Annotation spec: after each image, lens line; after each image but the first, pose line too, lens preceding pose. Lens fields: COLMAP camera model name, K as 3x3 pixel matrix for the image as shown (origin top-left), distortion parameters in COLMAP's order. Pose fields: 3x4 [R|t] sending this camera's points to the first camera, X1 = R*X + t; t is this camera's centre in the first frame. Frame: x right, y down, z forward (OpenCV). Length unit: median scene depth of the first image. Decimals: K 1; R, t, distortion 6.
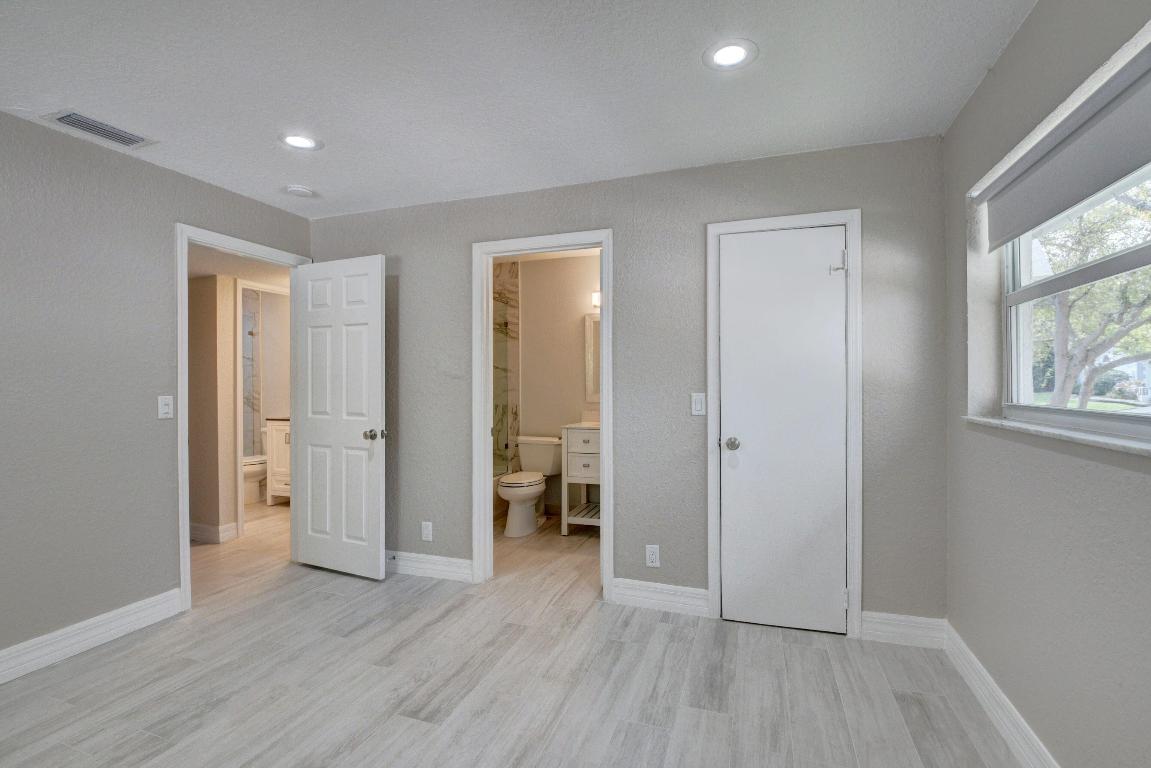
lens RADIAL K [[499.4, 0, 574.9], [0, 499.4, 386.5], [0, 0, 1]] dist [-0.000784, -0.000018]
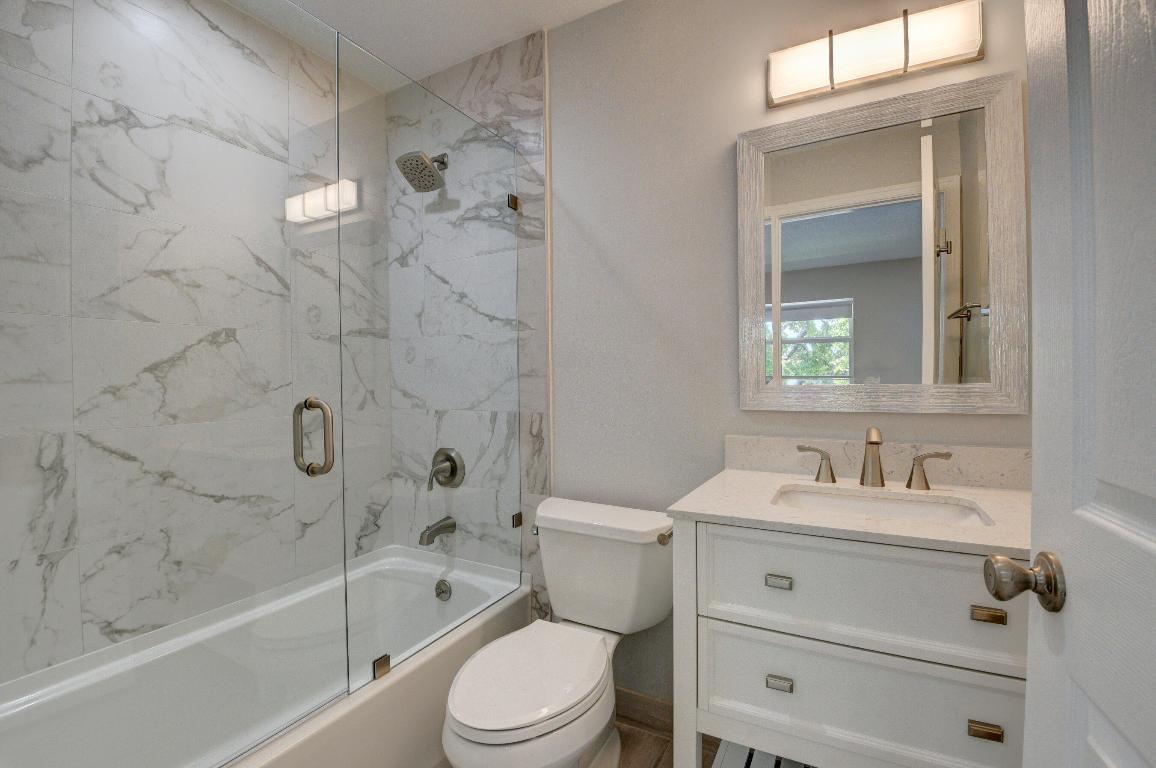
lens RADIAL K [[501.6, 0, 578.5], [0, 501.6, 387.3], [0, 0, 1]] dist [-0.000784, -0.000018]
pose [[0.984474, -0.005131, -0.175455, -0.022784], [0.005310, 0.999986, 0.000549, 0.017473], [0.175450, -0.001472, 0.984487, 0.633545]]
